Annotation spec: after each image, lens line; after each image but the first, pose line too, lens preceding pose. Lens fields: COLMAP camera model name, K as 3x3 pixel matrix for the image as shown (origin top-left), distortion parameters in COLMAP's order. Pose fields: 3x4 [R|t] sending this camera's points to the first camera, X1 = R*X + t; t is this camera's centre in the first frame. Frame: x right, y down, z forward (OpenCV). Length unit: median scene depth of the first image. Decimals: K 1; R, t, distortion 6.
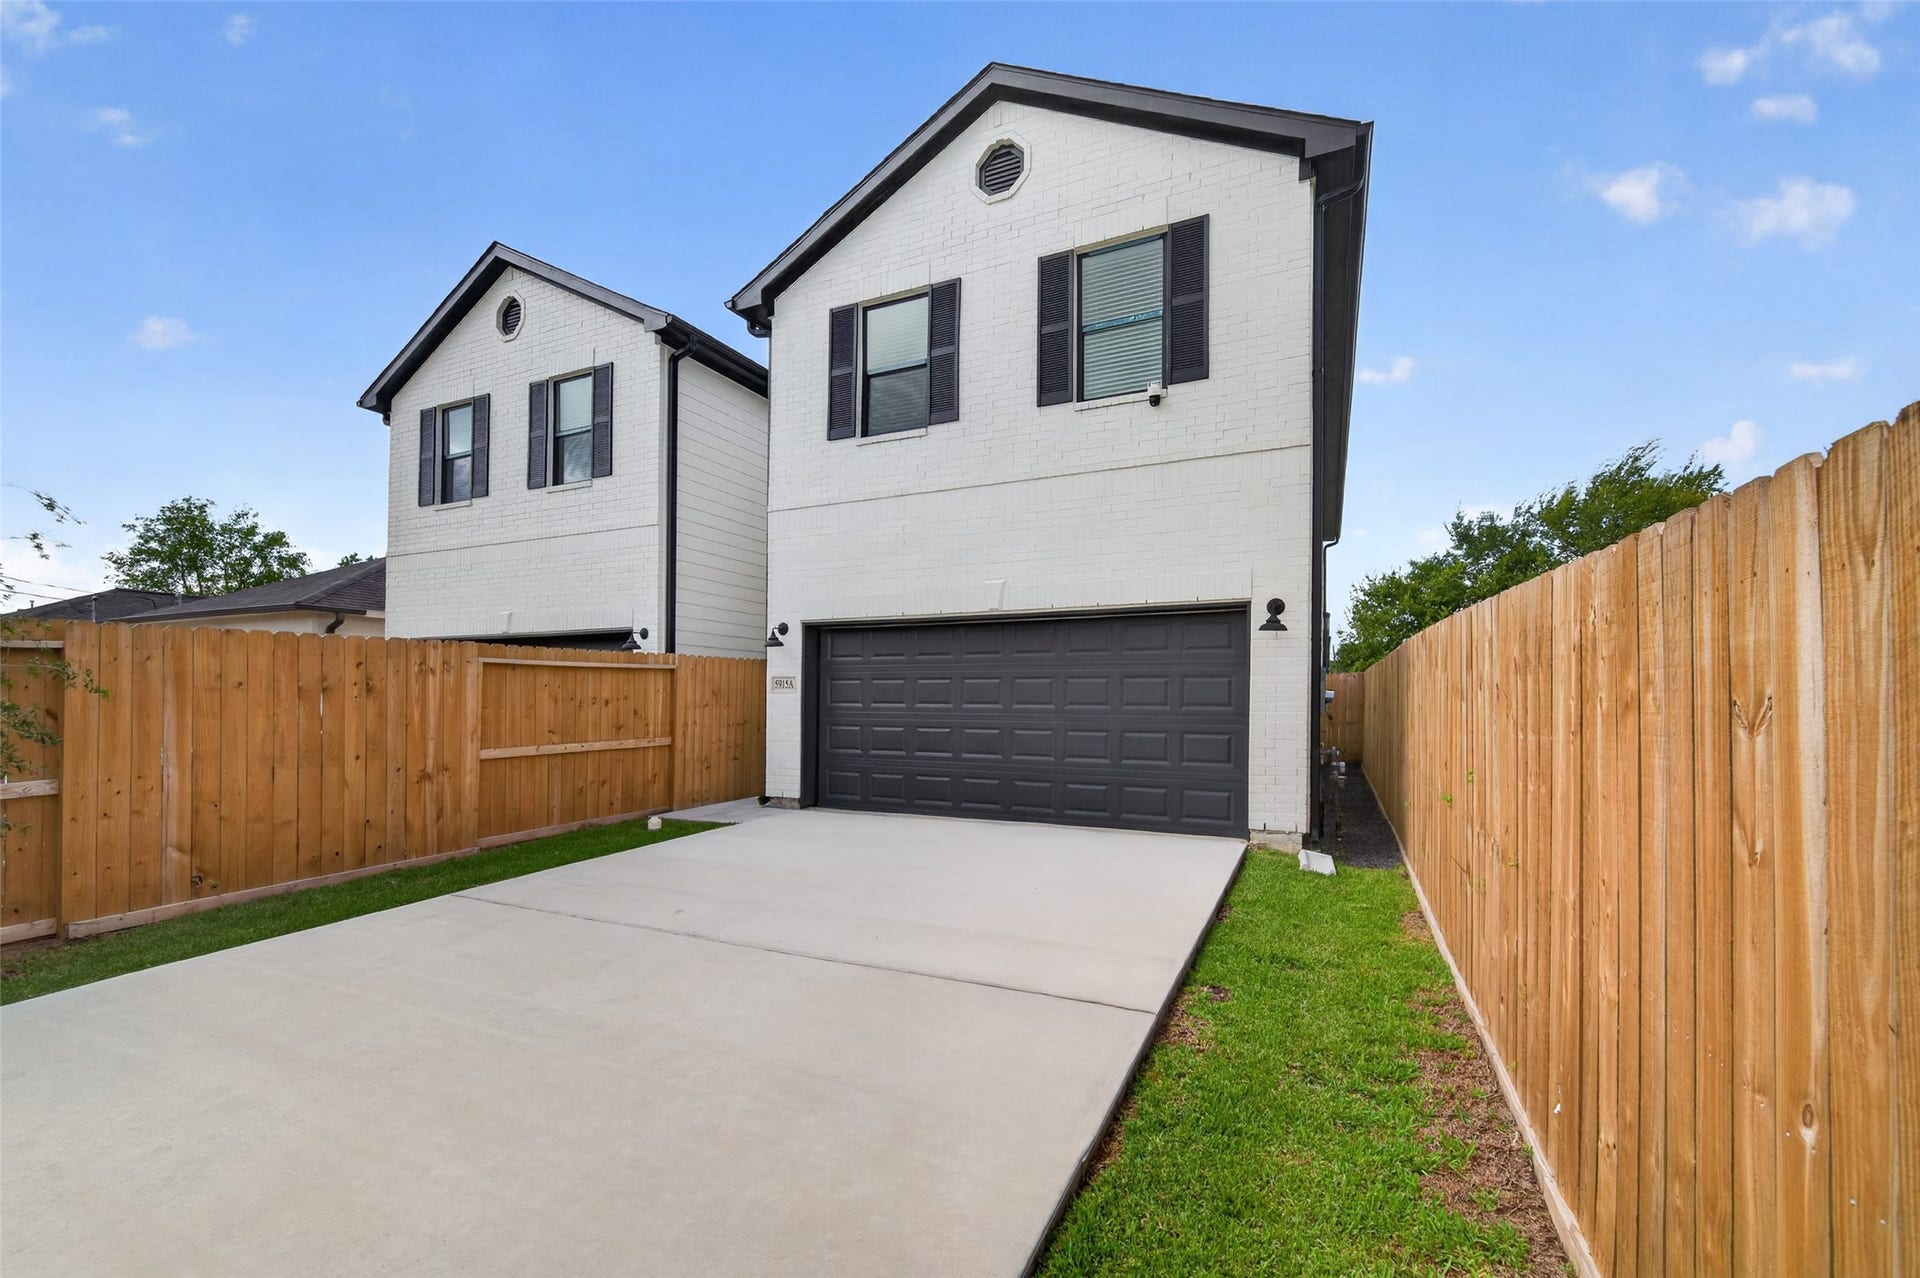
lens RADIAL K [[762.5, 0, 987.1], [0, 762.5, 696.9], [0, 0, 1]] dist [0.001553, 0.000137]
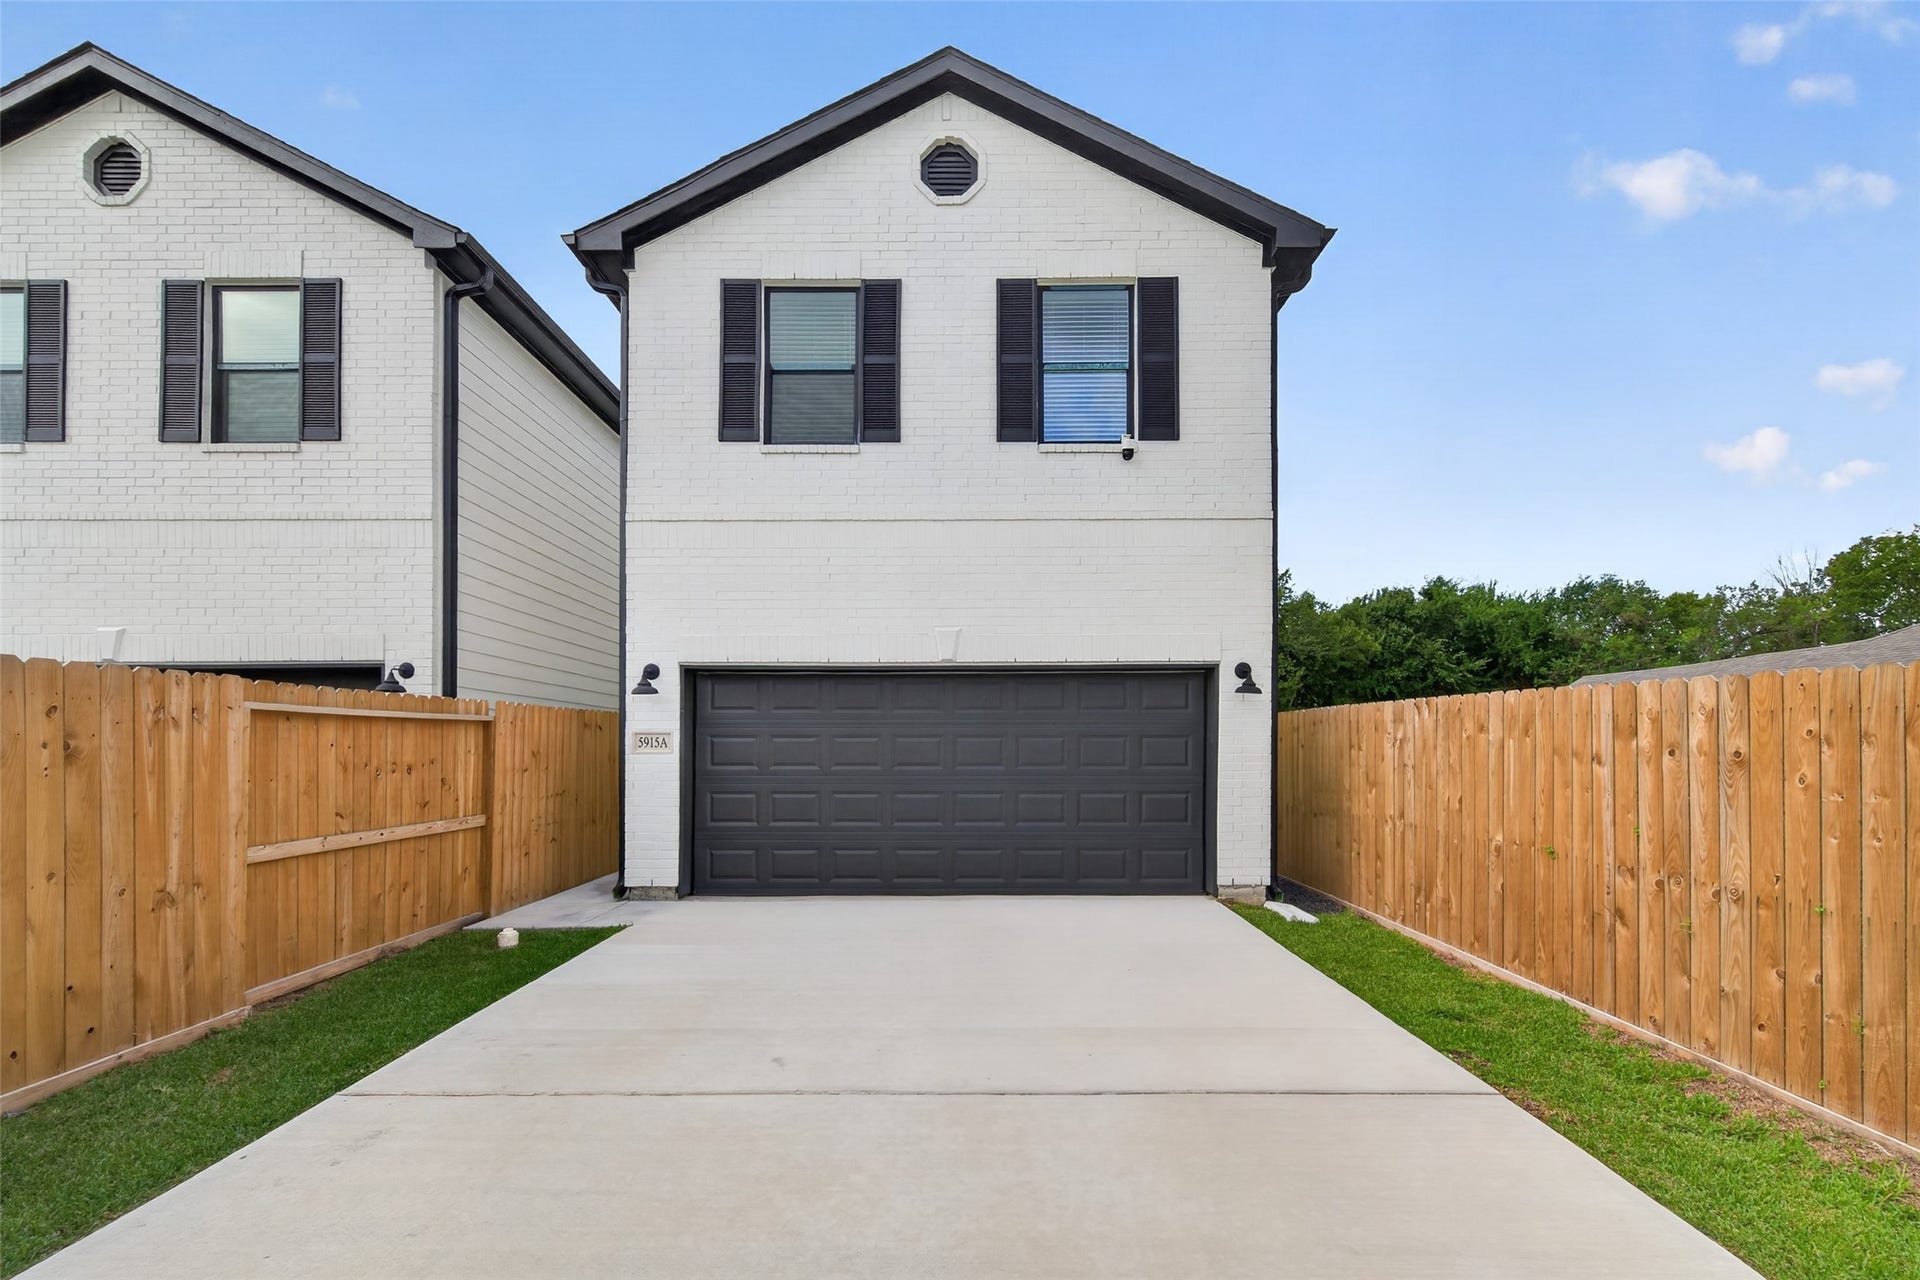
lens RADIAL K [[776.8, 0, 955.2], [0, 776.8, 750.8], [0, 0, 1]] dist [0.001144, -0.000064]
pose [[0.913785, -0.002834, 0.406189, -0.342104], [0.002863, 0.999996, 0.000537, -0.008532], [-0.406189, 0.000672, 0.913789, 0.159237]]
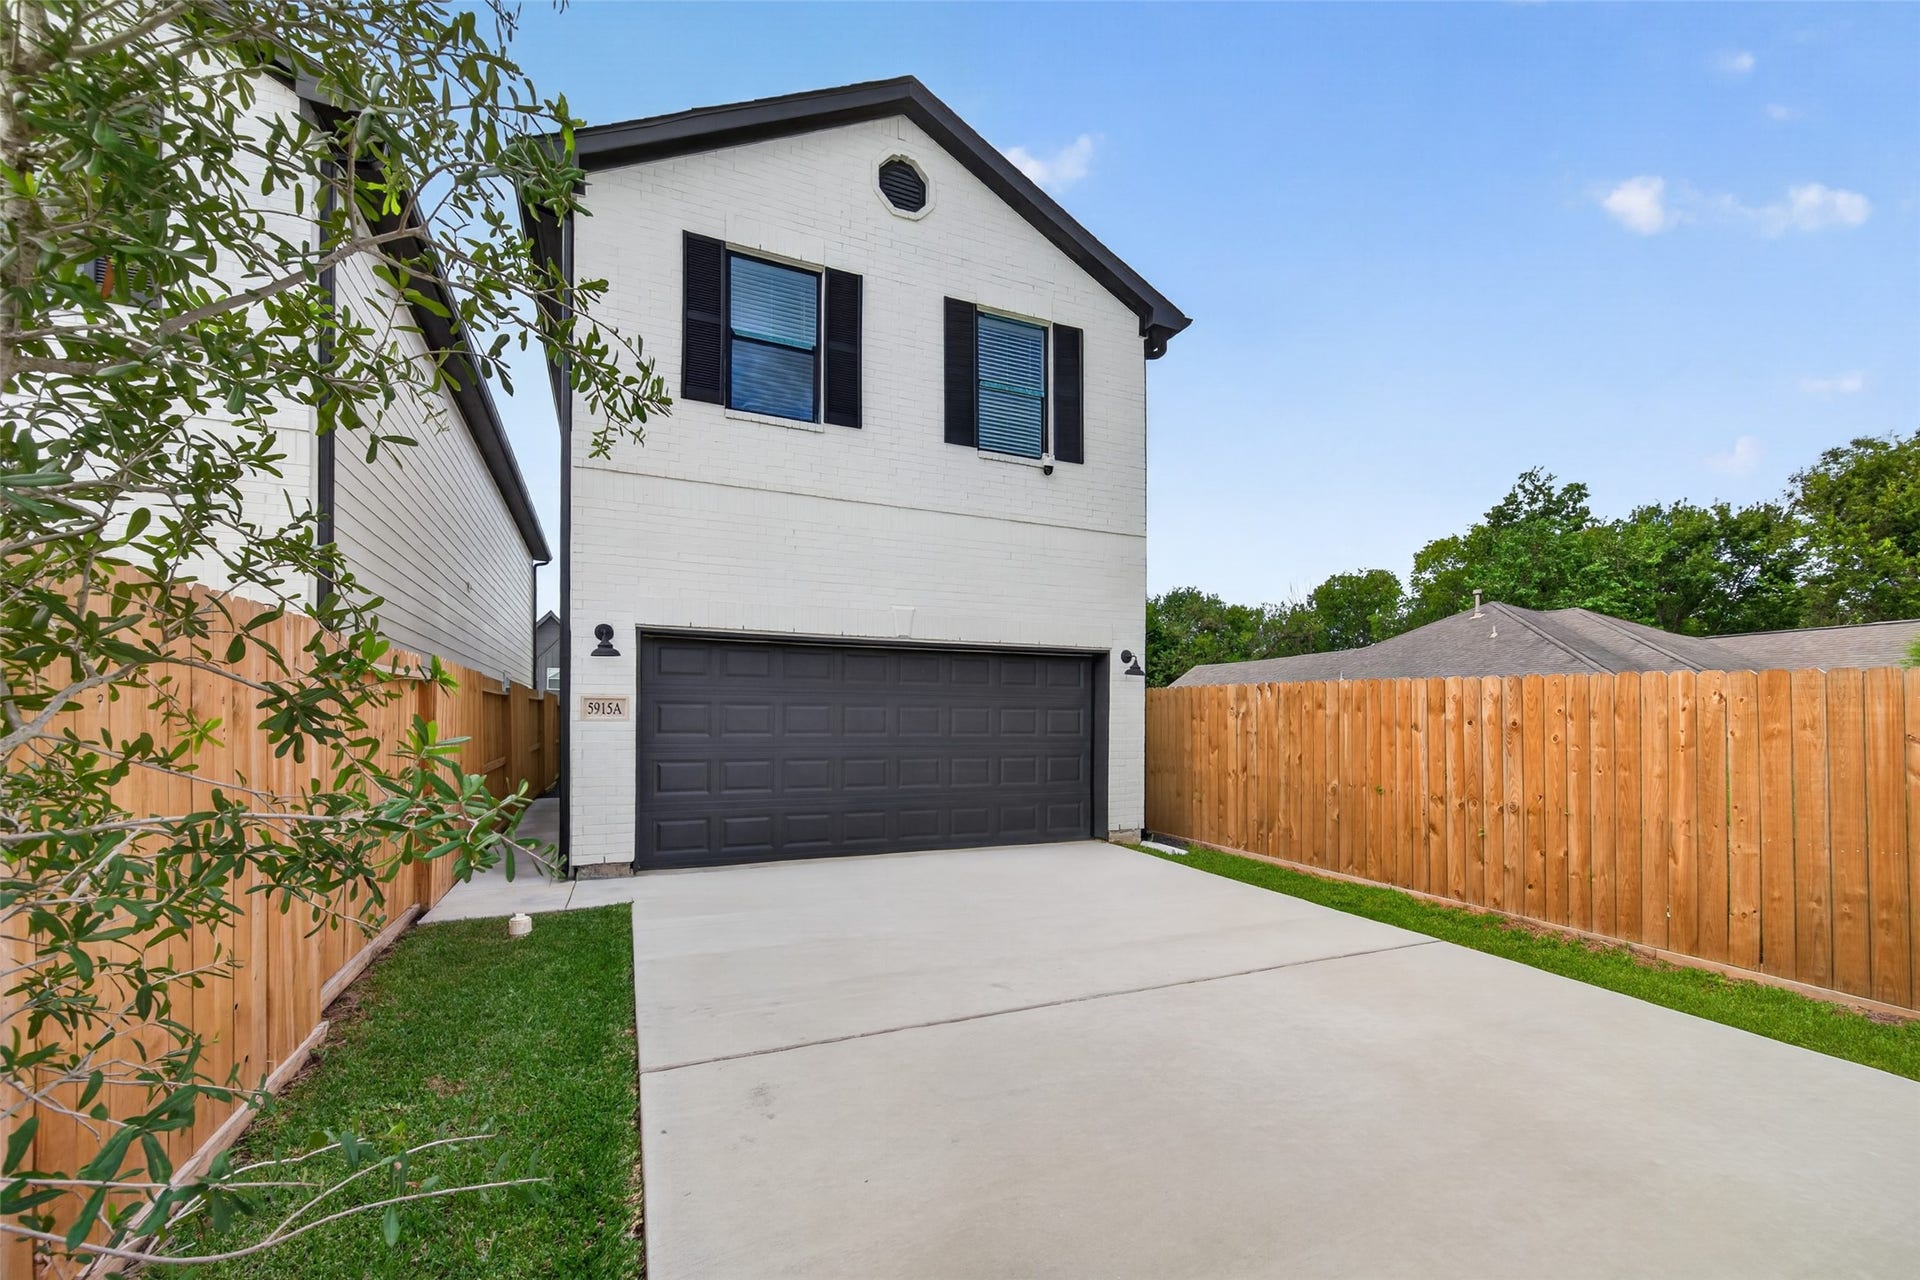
lens RADIAL K [[772.8, 0, 939.2], [0, 772.8, 716.2], [0, 0, 1]] dist [0.010288, 0.000105]
pose [[0.671383, 0.007485, 0.741073, -0.670094], [-0.002991, 0.999968, -0.007390, -0.005165], [-0.741104, 0.002745, 0.671384, 0.295274]]
